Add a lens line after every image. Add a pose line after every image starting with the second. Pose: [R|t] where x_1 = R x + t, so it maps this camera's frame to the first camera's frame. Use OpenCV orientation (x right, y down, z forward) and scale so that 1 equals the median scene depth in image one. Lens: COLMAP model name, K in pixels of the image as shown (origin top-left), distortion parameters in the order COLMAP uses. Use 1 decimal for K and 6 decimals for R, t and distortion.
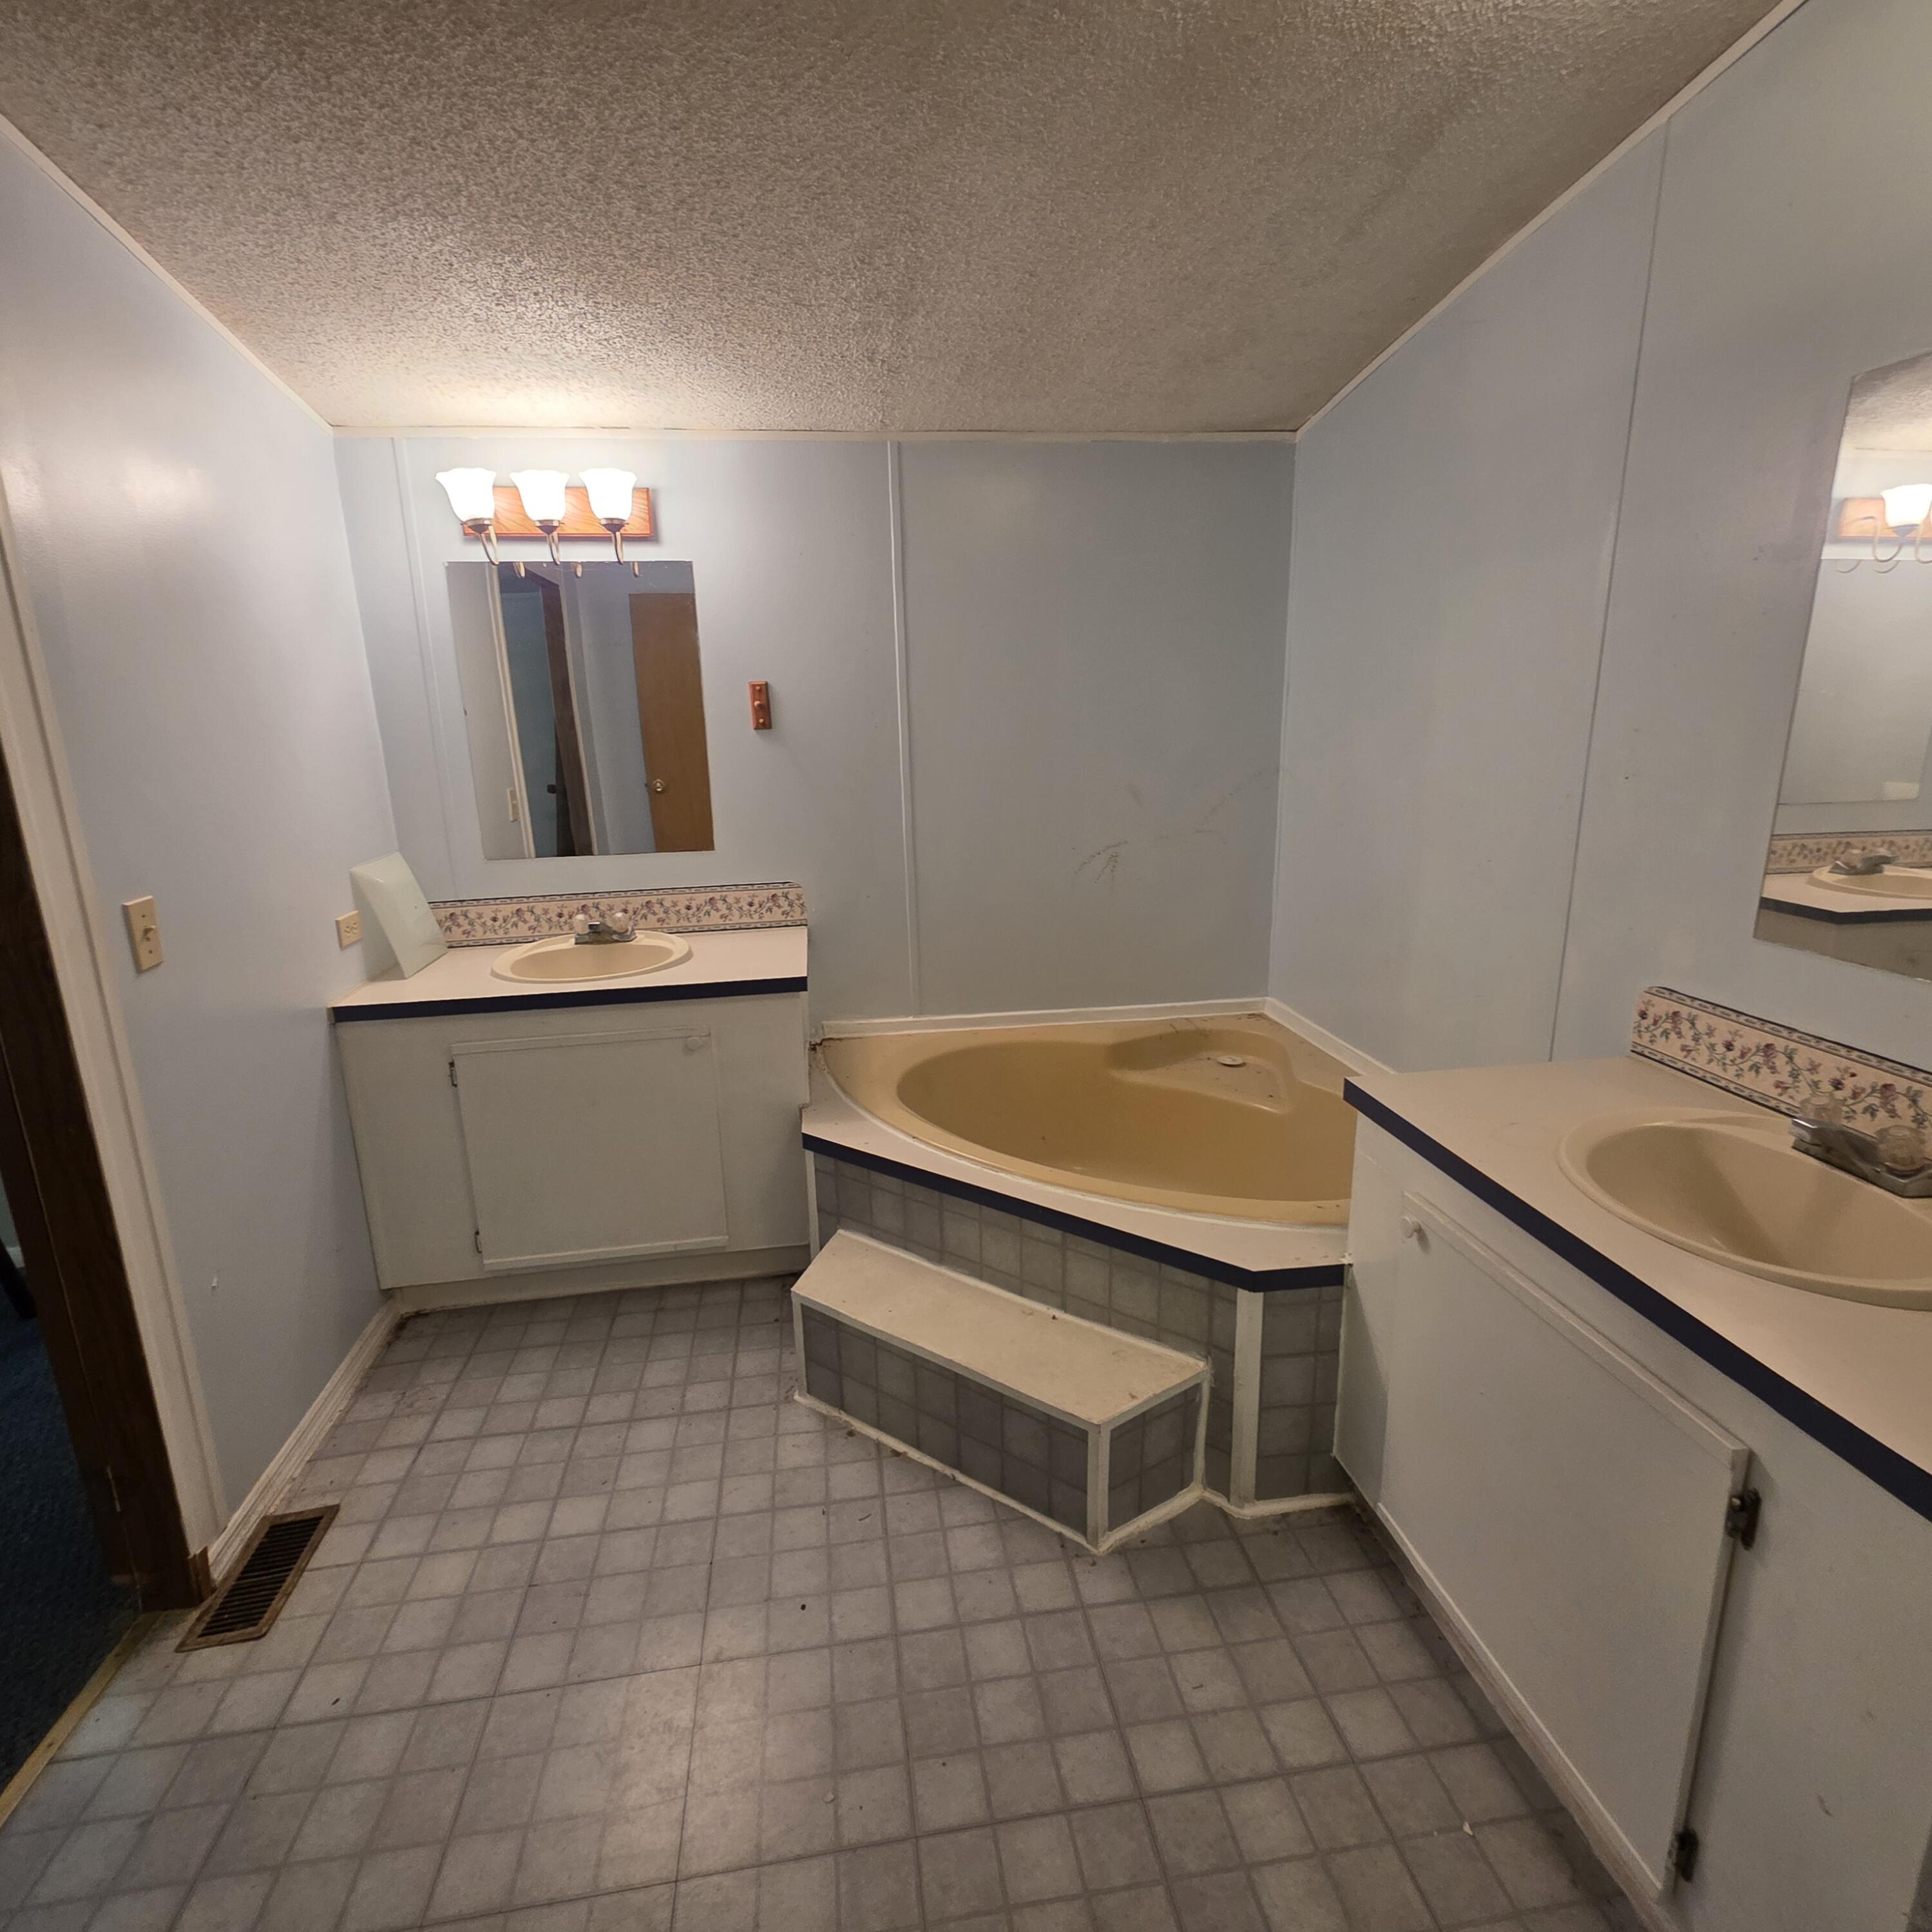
lens RADIAL K [[1029.4, 0, 956.6], [0, 1029.4, 964.8], [0, 0, 1]] dist [0.007701, -0.002560]
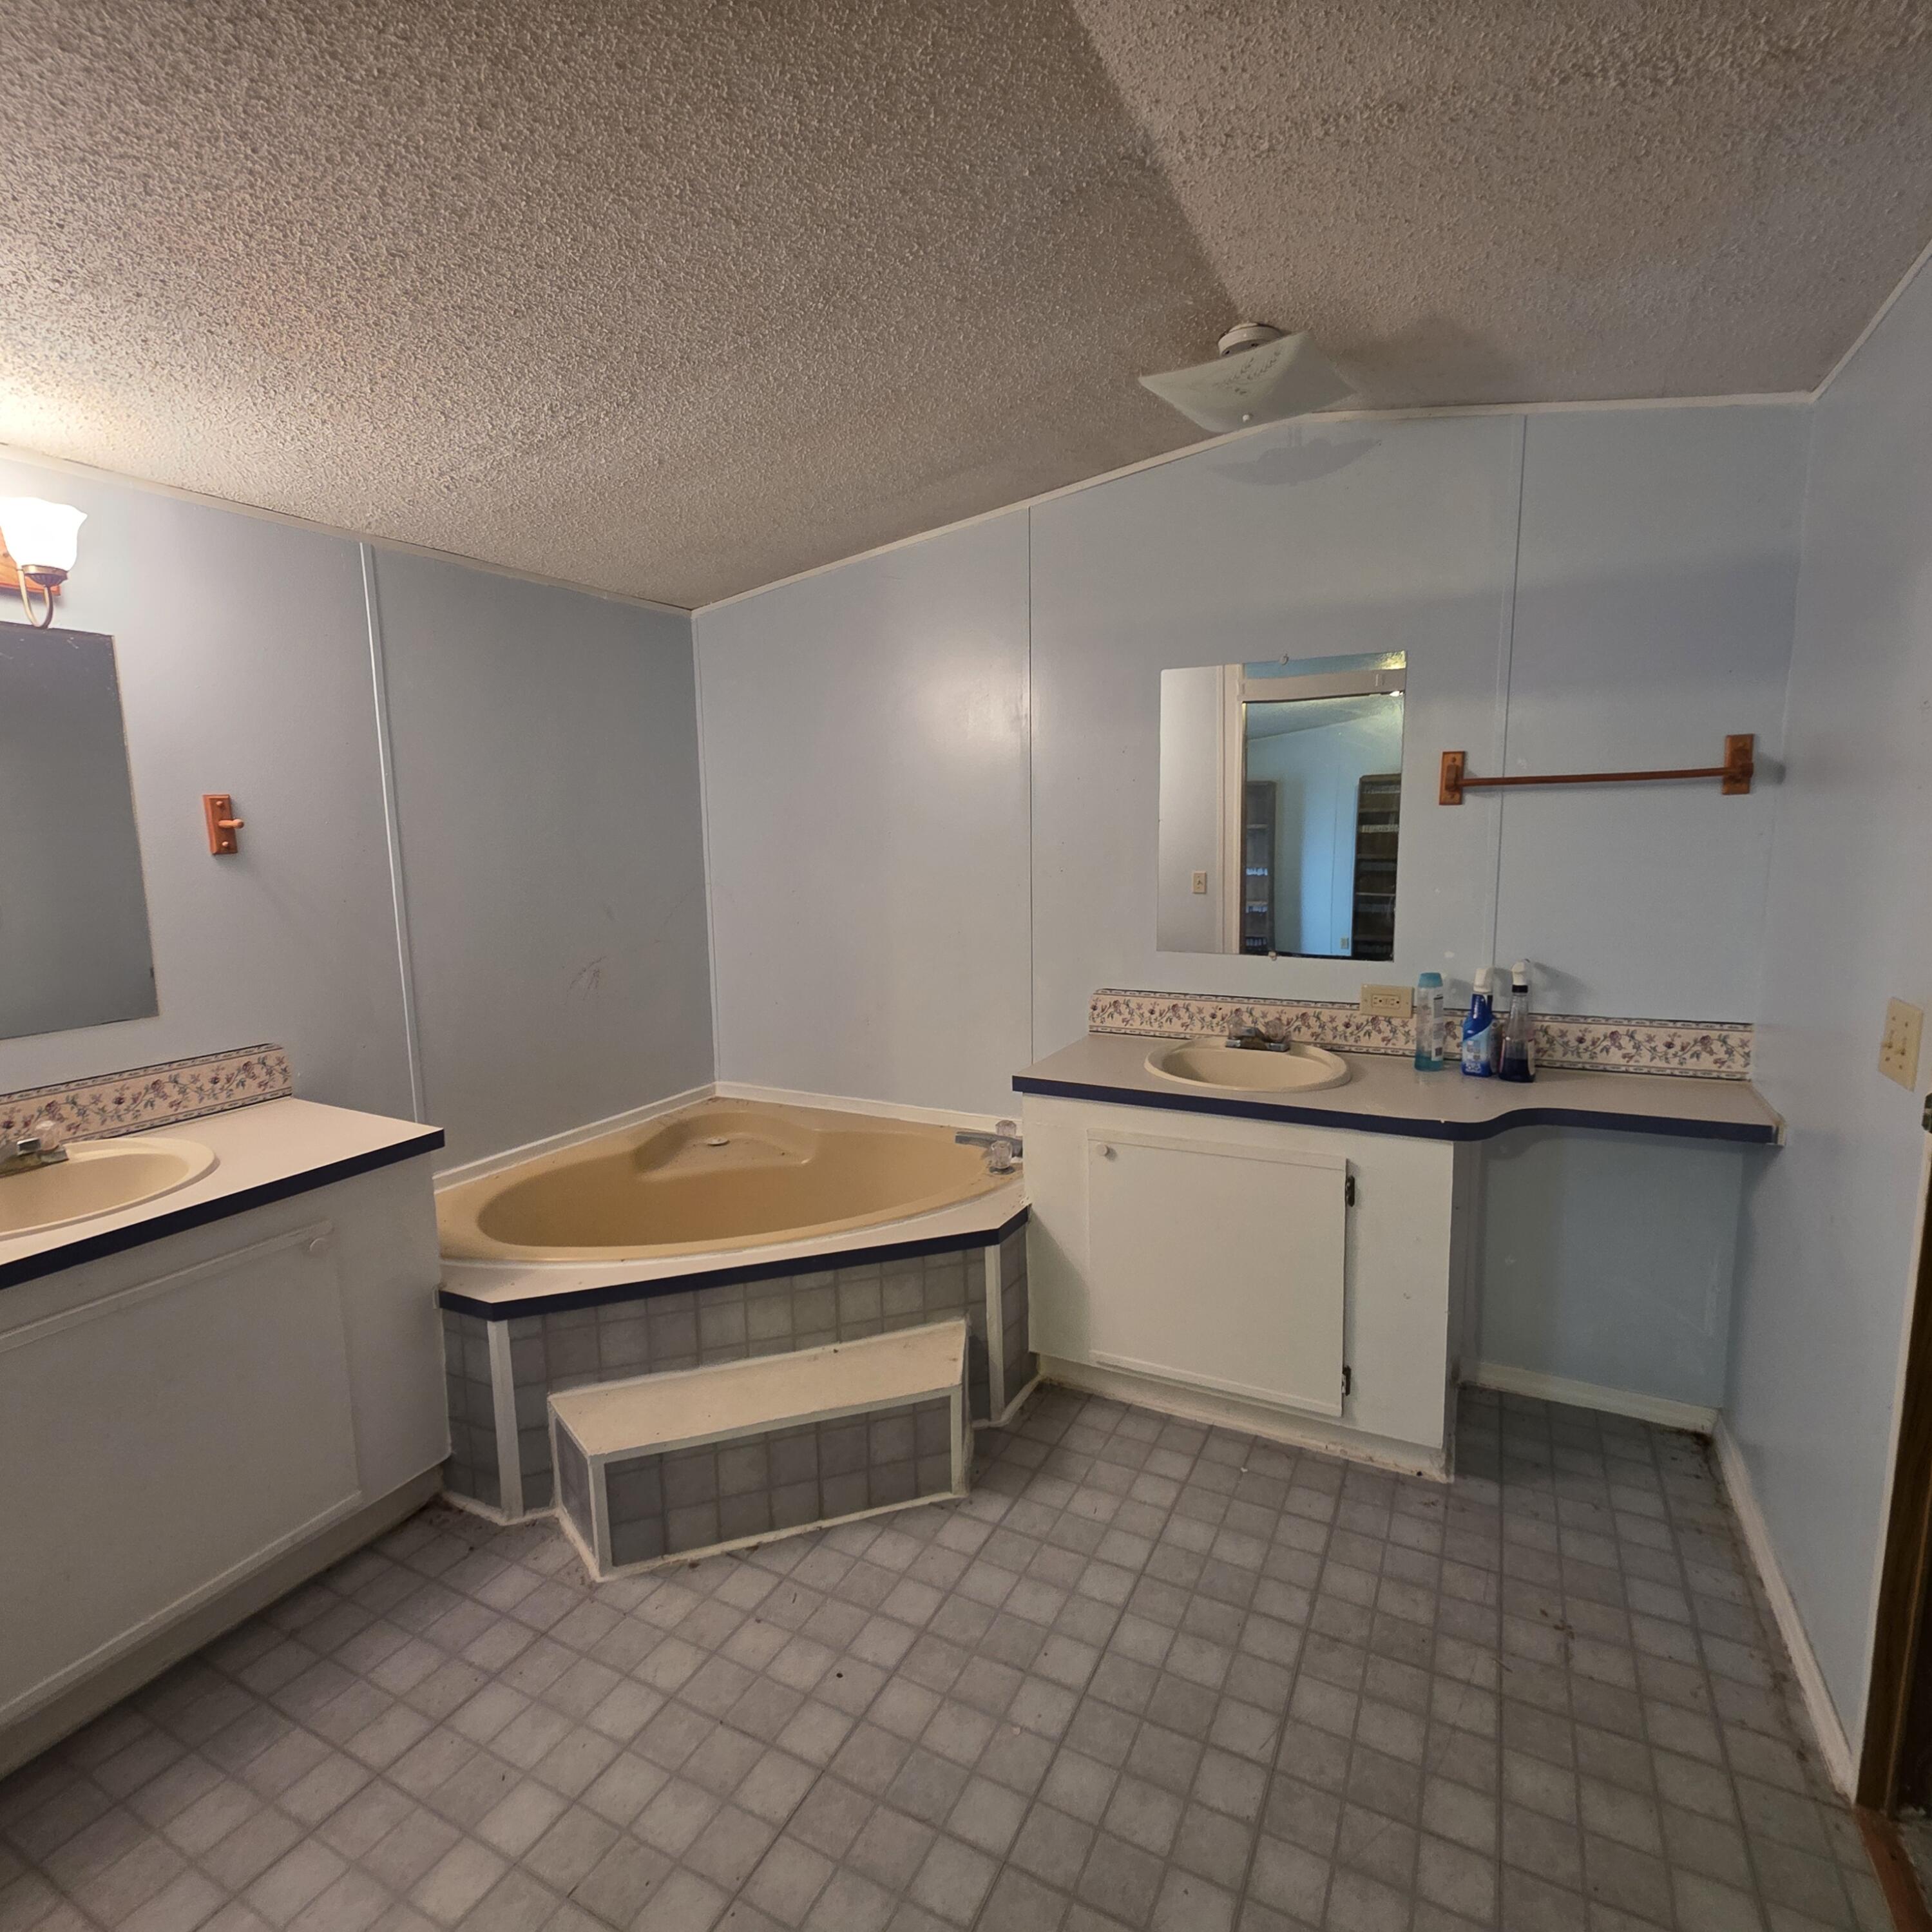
lens RADIAL K [[1029.4, 0, 967.3], [0, 1029.4, 966.7], [0, 0, 1]] dist [0.007701, -0.002560]
pose [[0.582962, -0.099528, 0.806380, -0.662626], [0.201332, 0.979212, -0.024691, -0.014368], [-0.787160, 0.176744, 0.590881, 0.133360]]
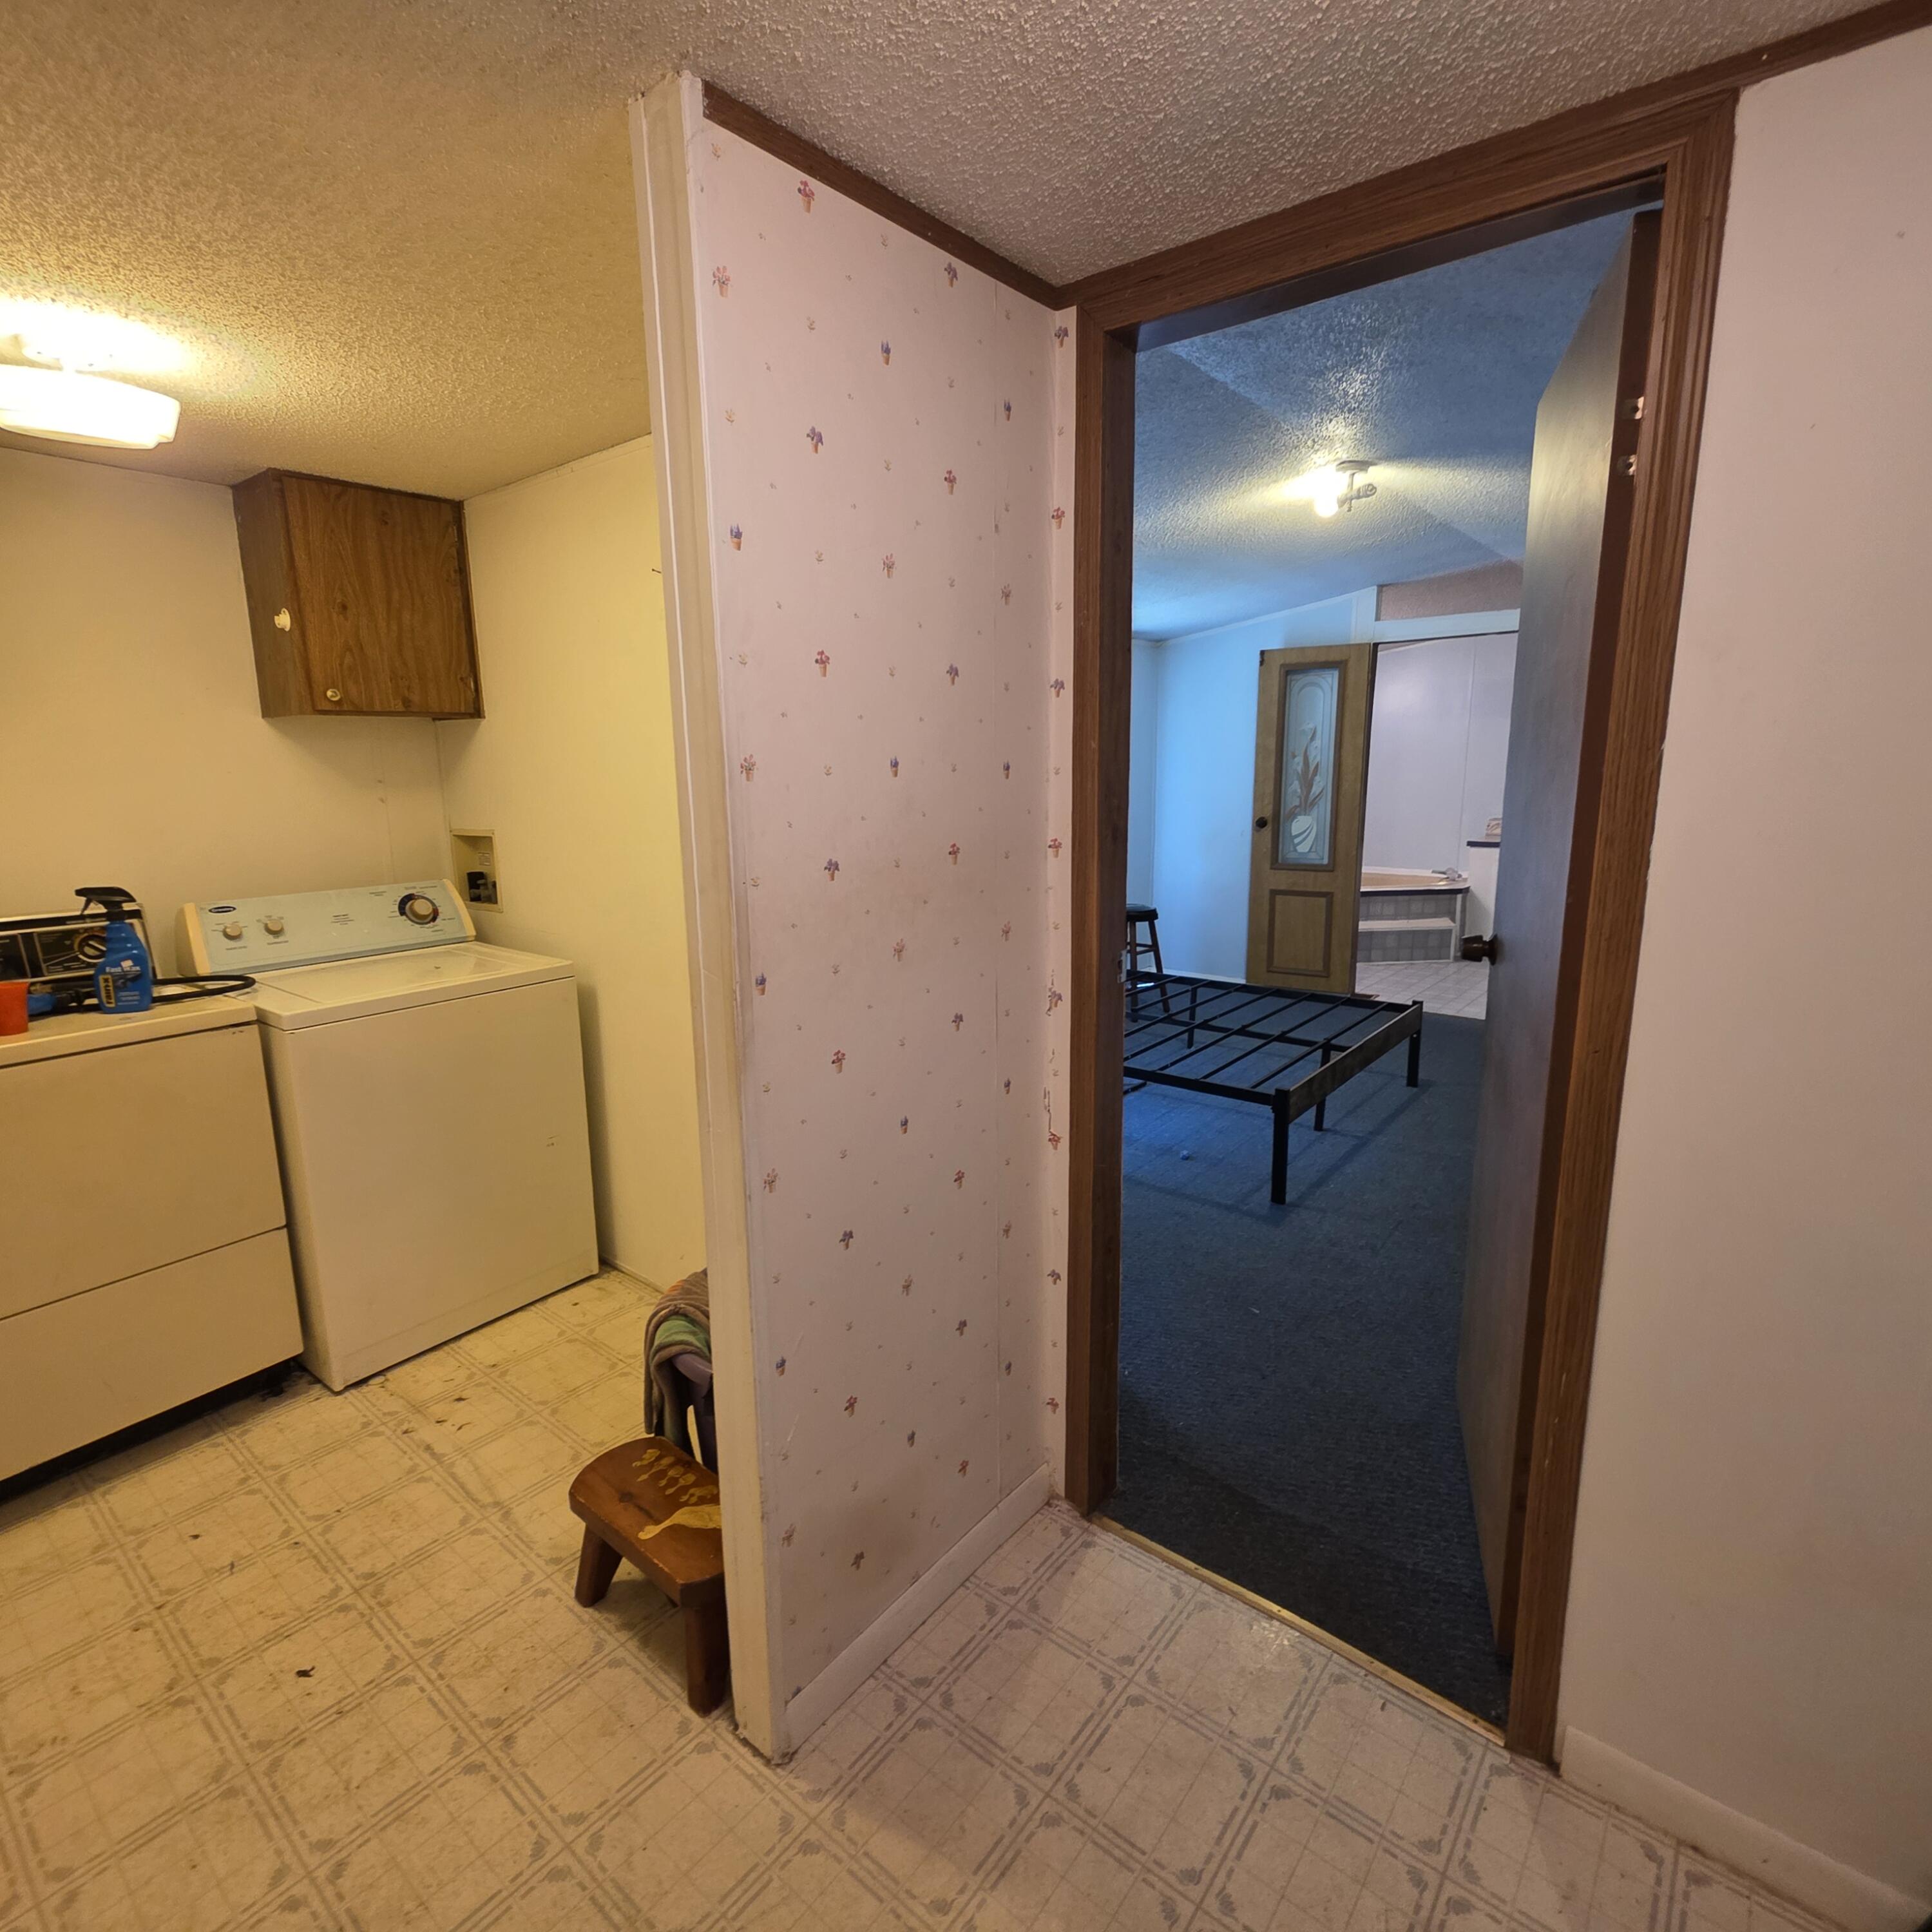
lens RADIAL K [[1029.4, 0, 972.2], [0, 1029.4, 956.5], [0, 0, 1]] dist [0.007701, -0.002560]
pose [[0.734147, -0.106567, 0.670576, -3.281457], [0.153726, 0.988049, -0.011279, 0.257720], [-0.661360, 0.111366, 0.741755, -0.615361]]
